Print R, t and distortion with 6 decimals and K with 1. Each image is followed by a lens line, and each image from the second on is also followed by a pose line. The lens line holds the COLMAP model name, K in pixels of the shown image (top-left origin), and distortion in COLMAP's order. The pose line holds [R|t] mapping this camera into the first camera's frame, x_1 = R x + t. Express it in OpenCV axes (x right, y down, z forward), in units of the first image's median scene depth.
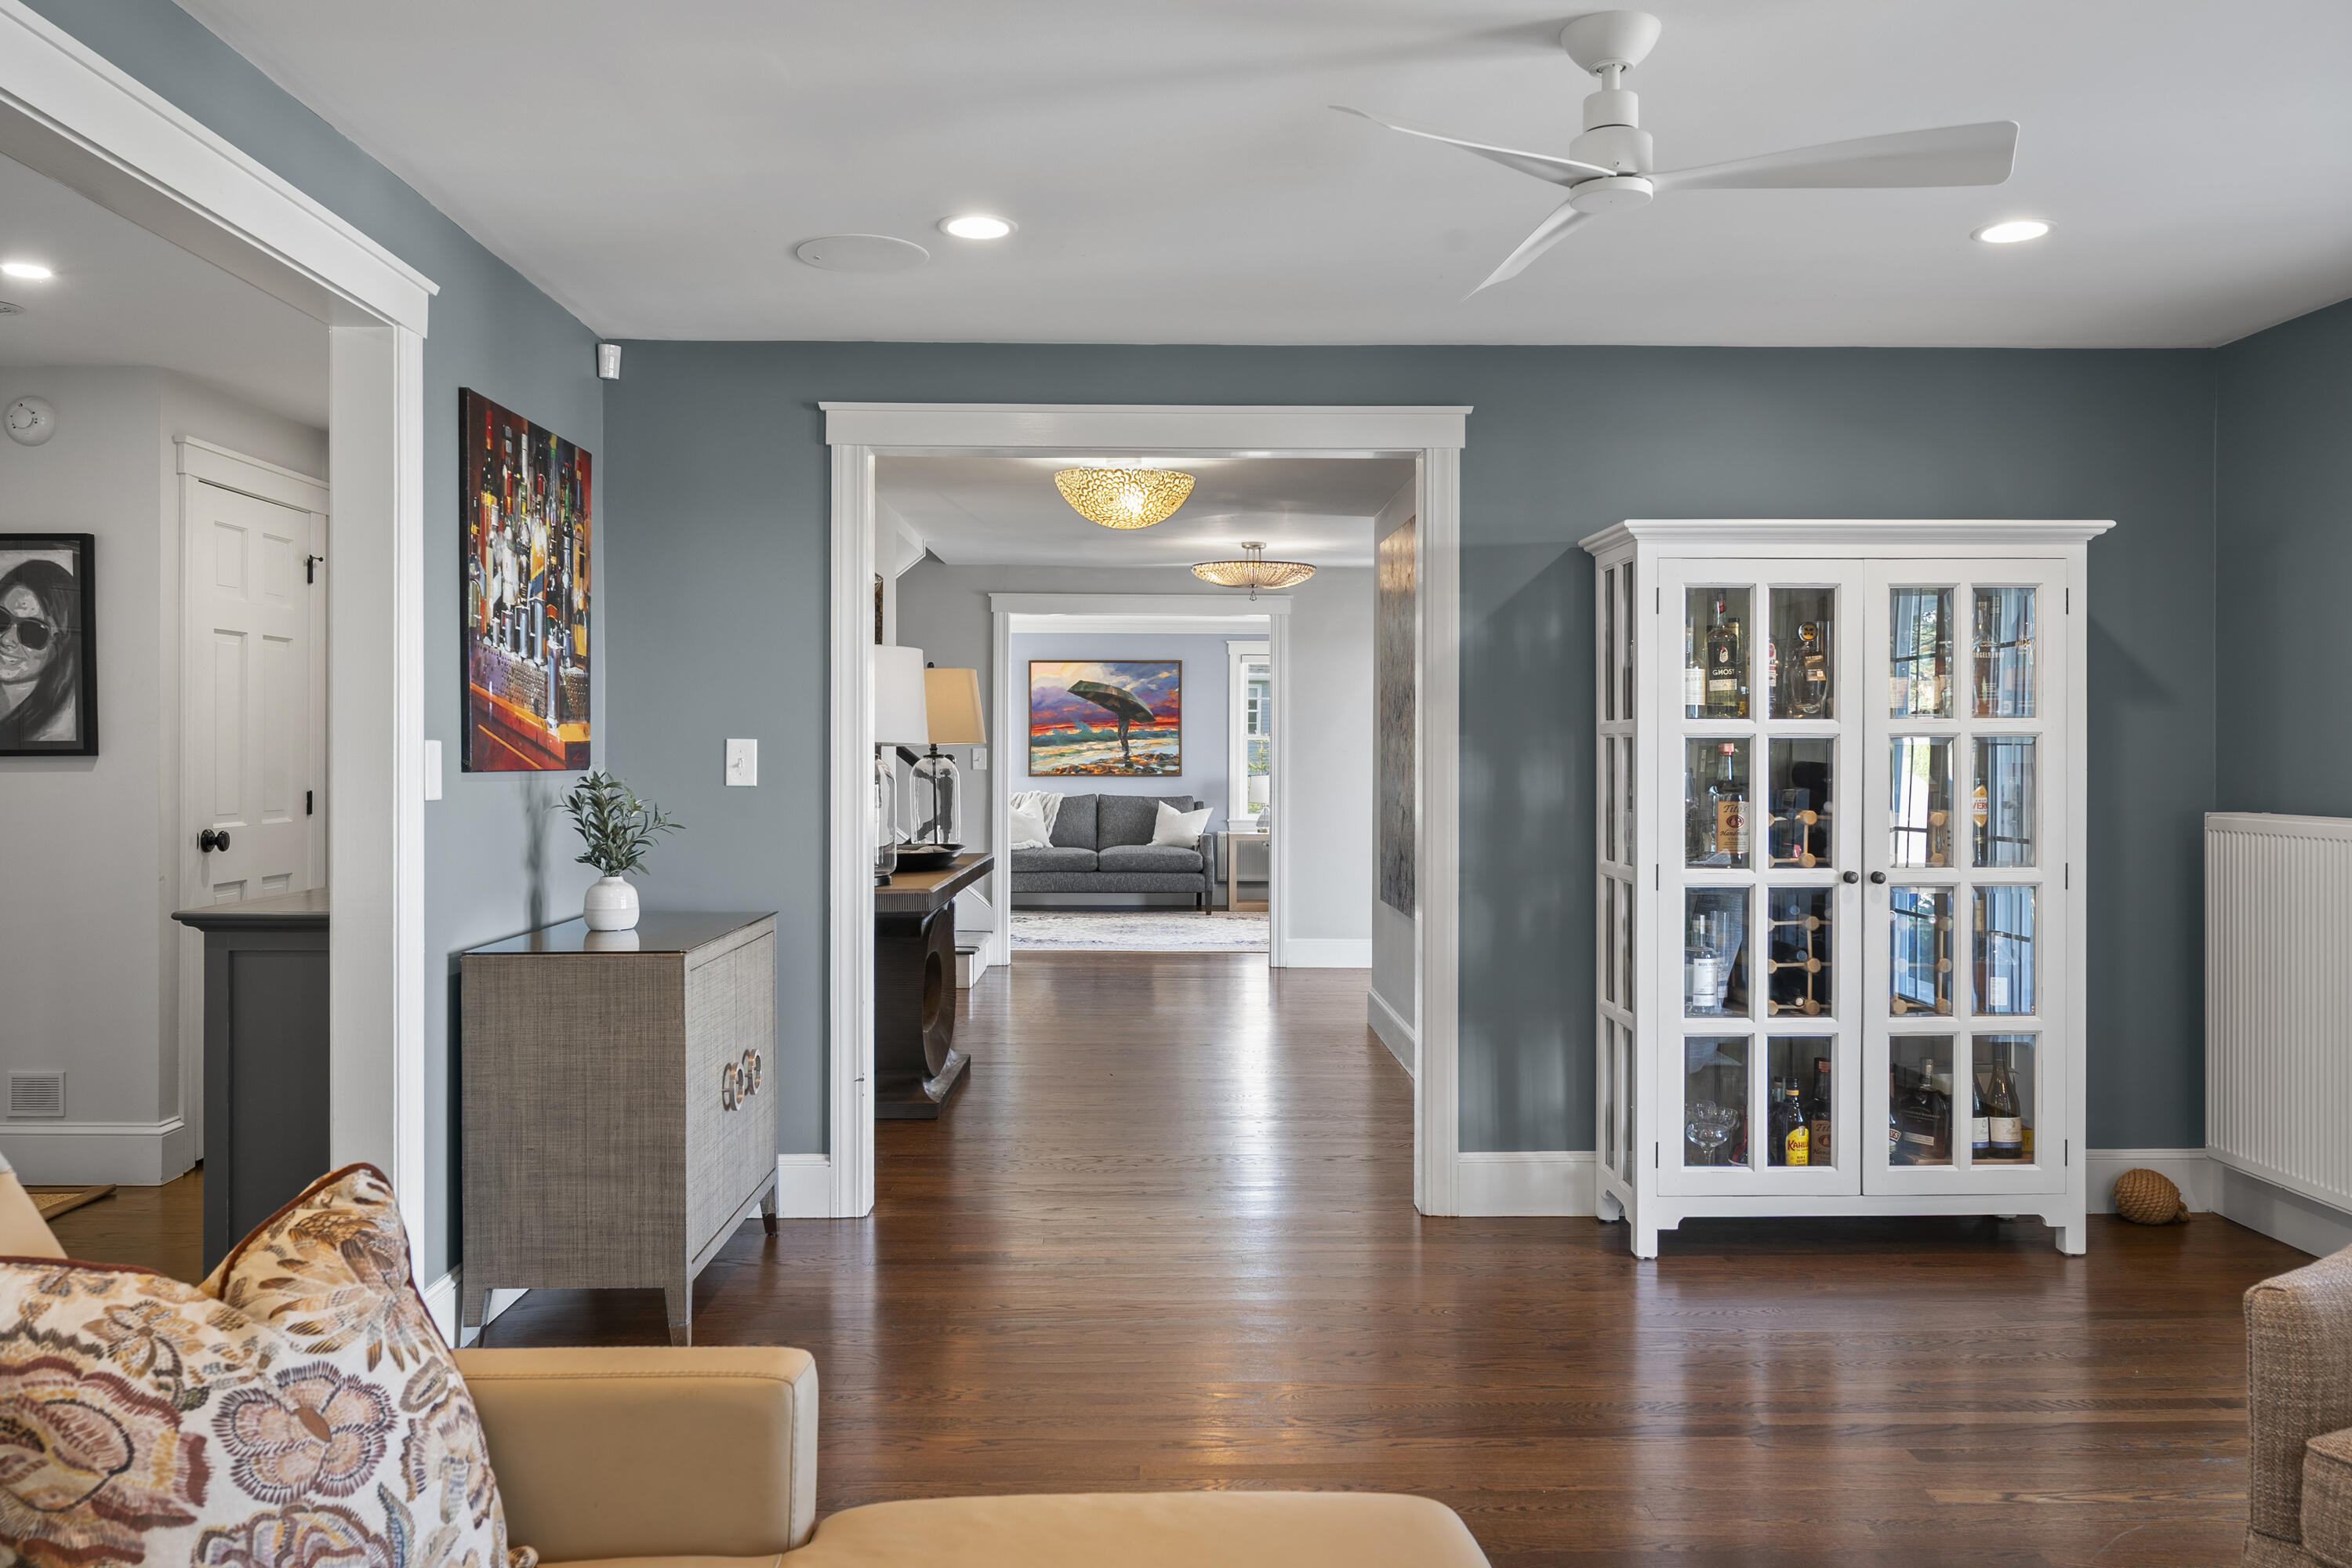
lens RADIAL K [[1745.0, 0, 1172.2], [0, 1745.0, 762.2], [0, 0, 1]] dist [-0.013540, 0.010099]
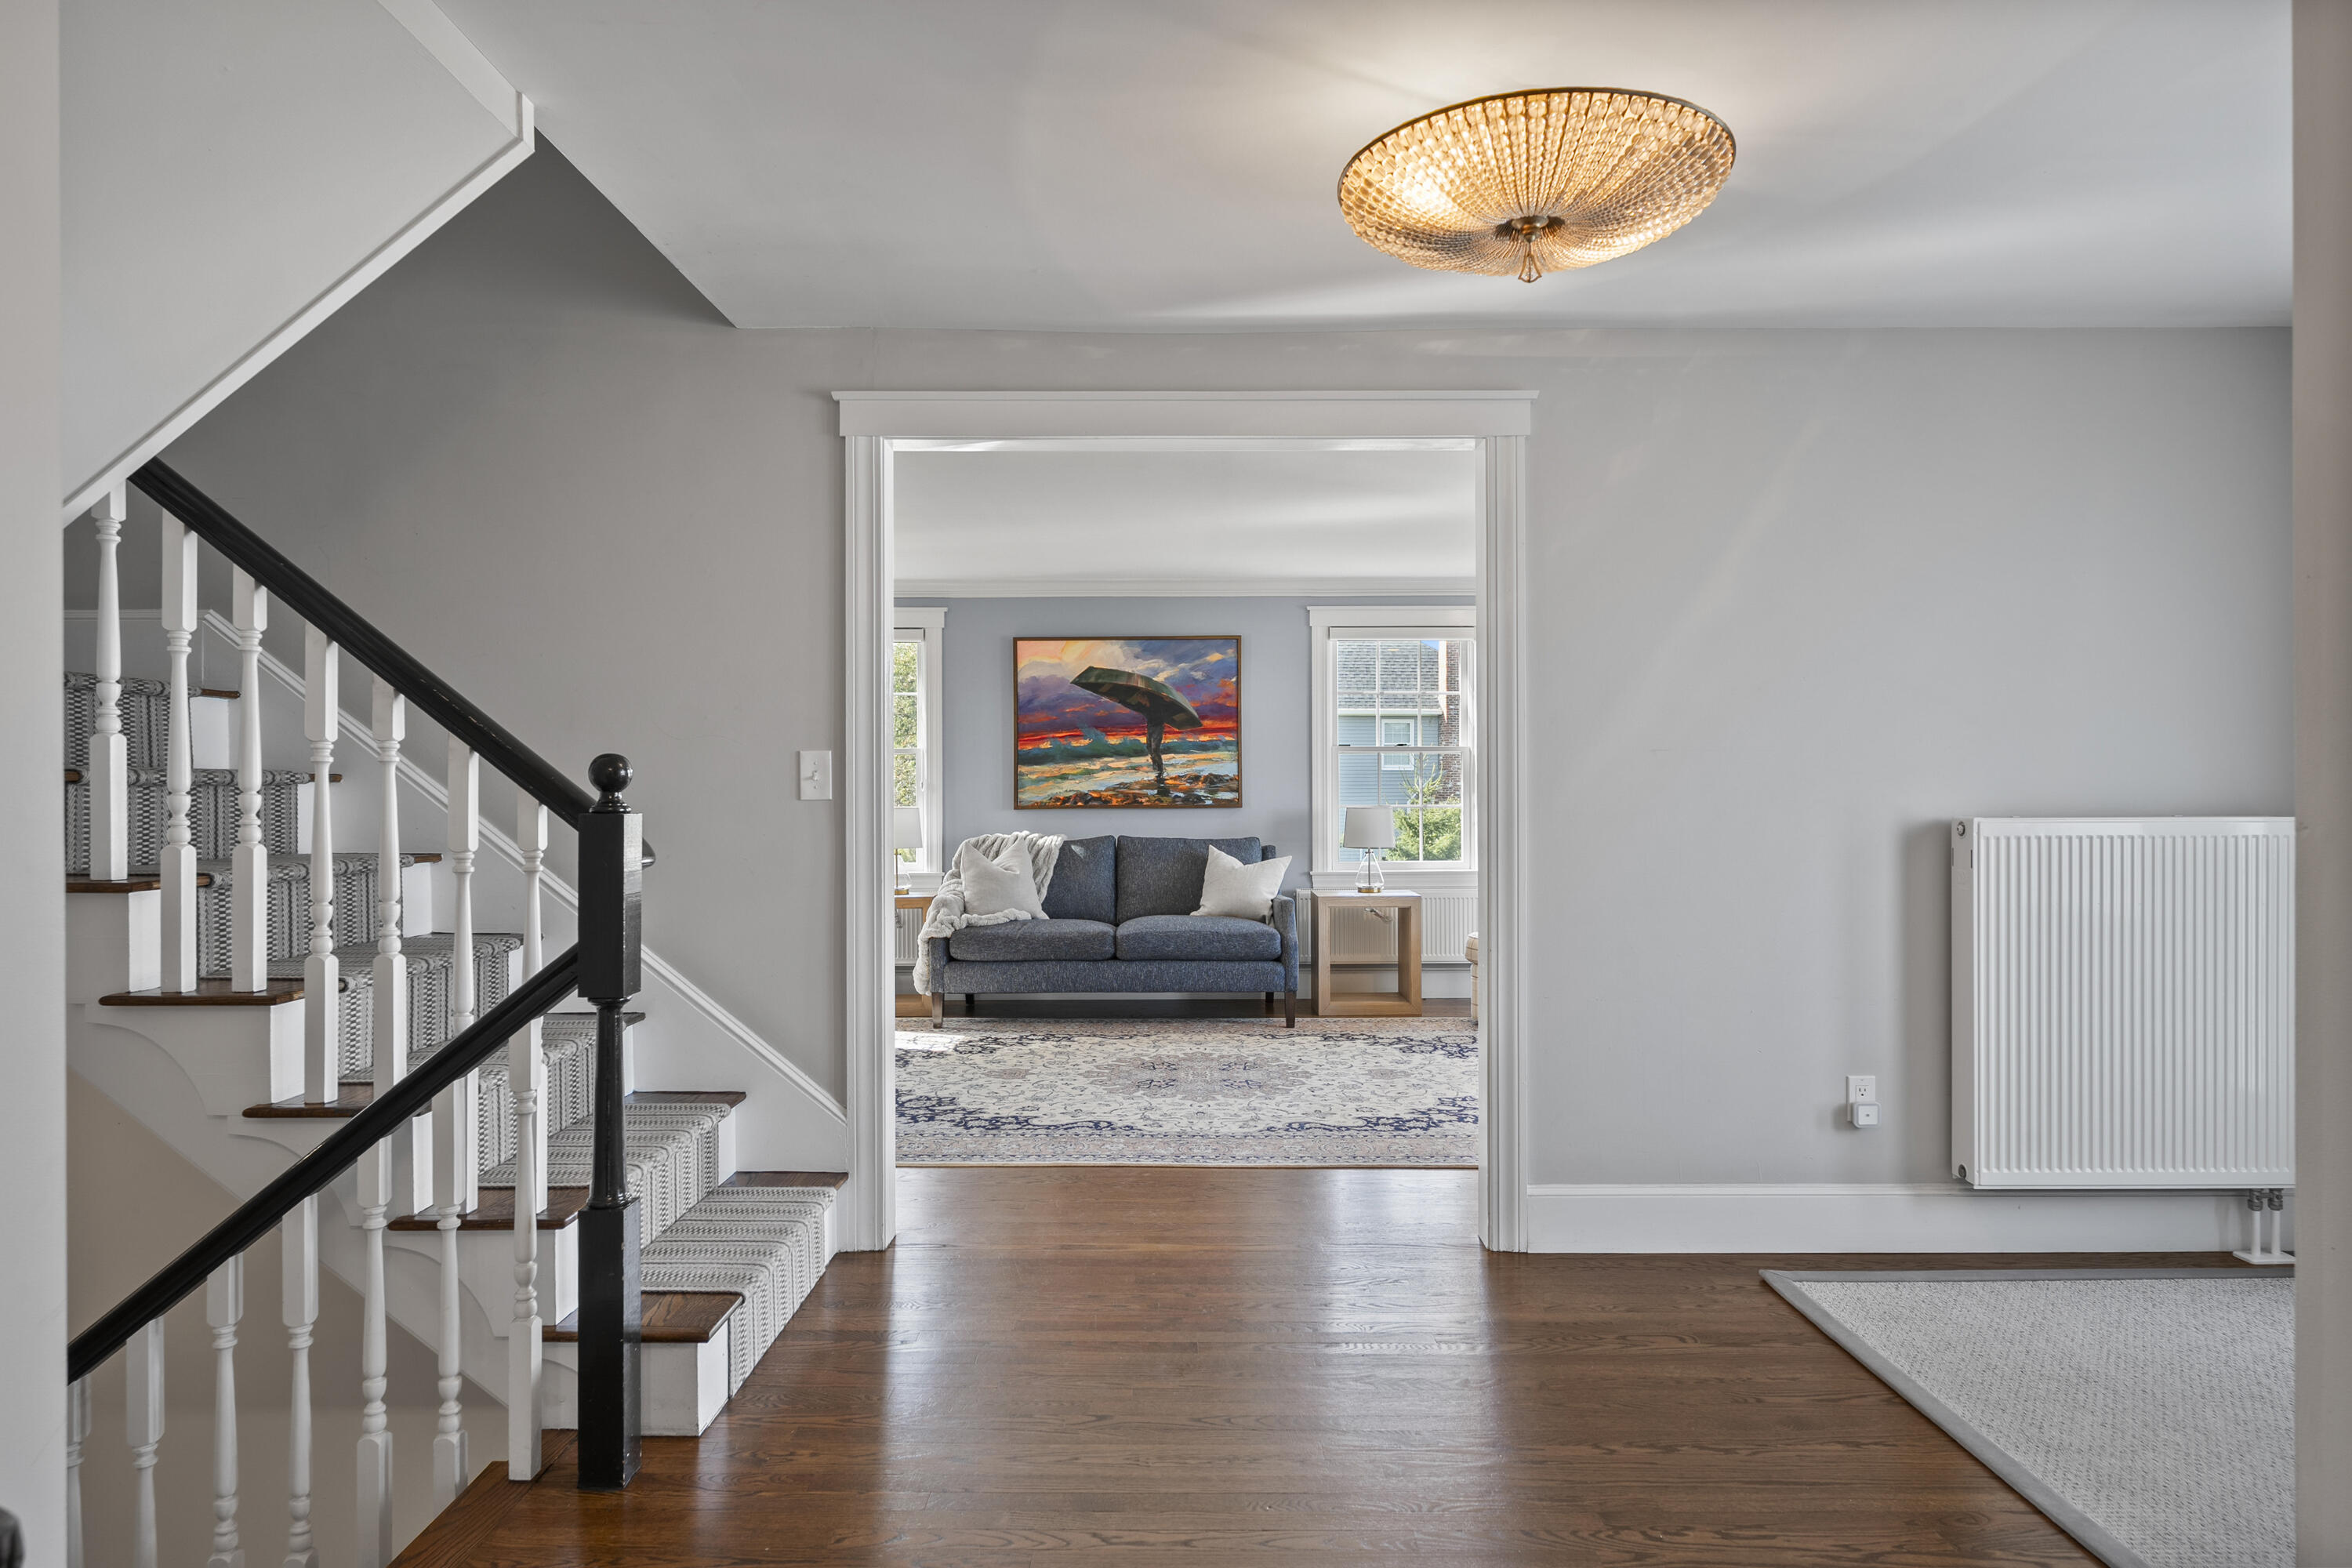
lens RADIAL K [[1374.4, 0, 1178.1], [0, 1374.4, 790.5], [0, 0, 1]] dist [0.013201, 0.002202]
pose [[0.999837, -0.006732, -0.016753, -0.030586], [0.006709, 0.999976, -0.001426, 0.005877], [0.016762, 0.001314, 0.999859, 1.408326]]
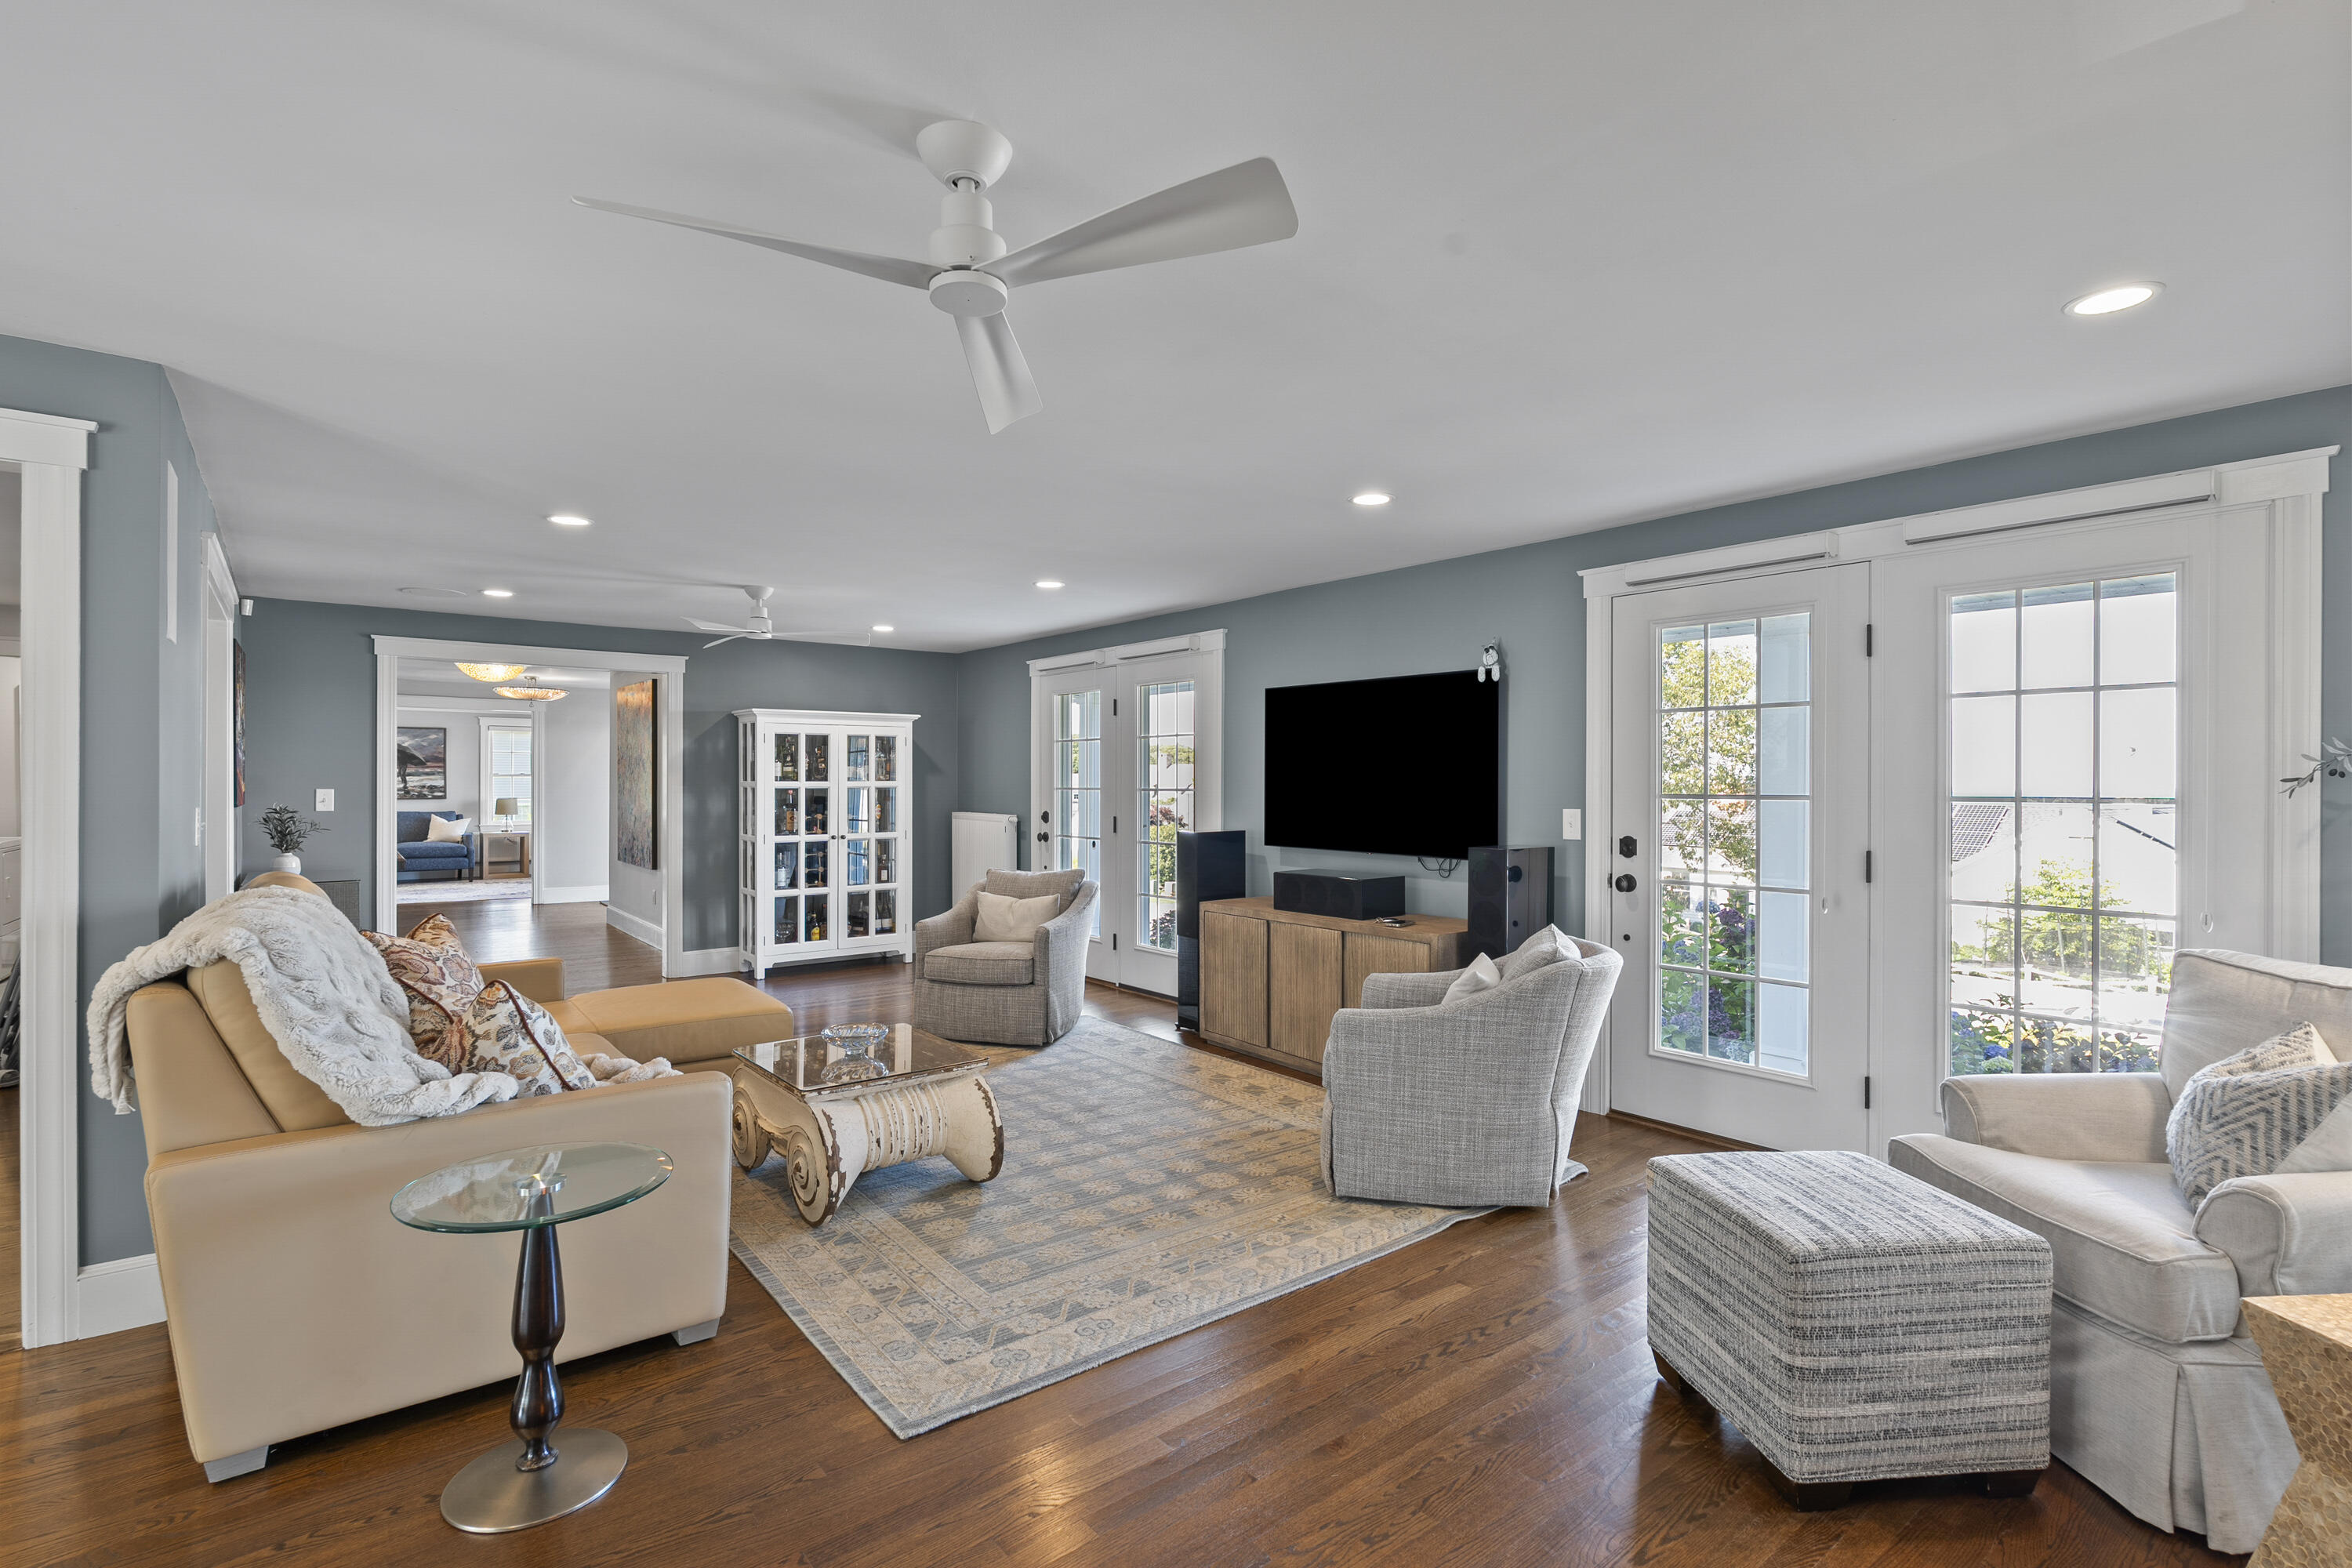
lens RADIAL K [[1111.5, 0, 1174.4], [0, 1111.5, 786.6], [0, 0, 1]] dist [-0.000011, -0.000023]
pose [[0.796310, -0.002133, 0.604885, -0.242508], [0.000066, 0.999994, 0.003440, -0.020933], [-0.604888, -0.002699, 0.796306, -0.714494]]
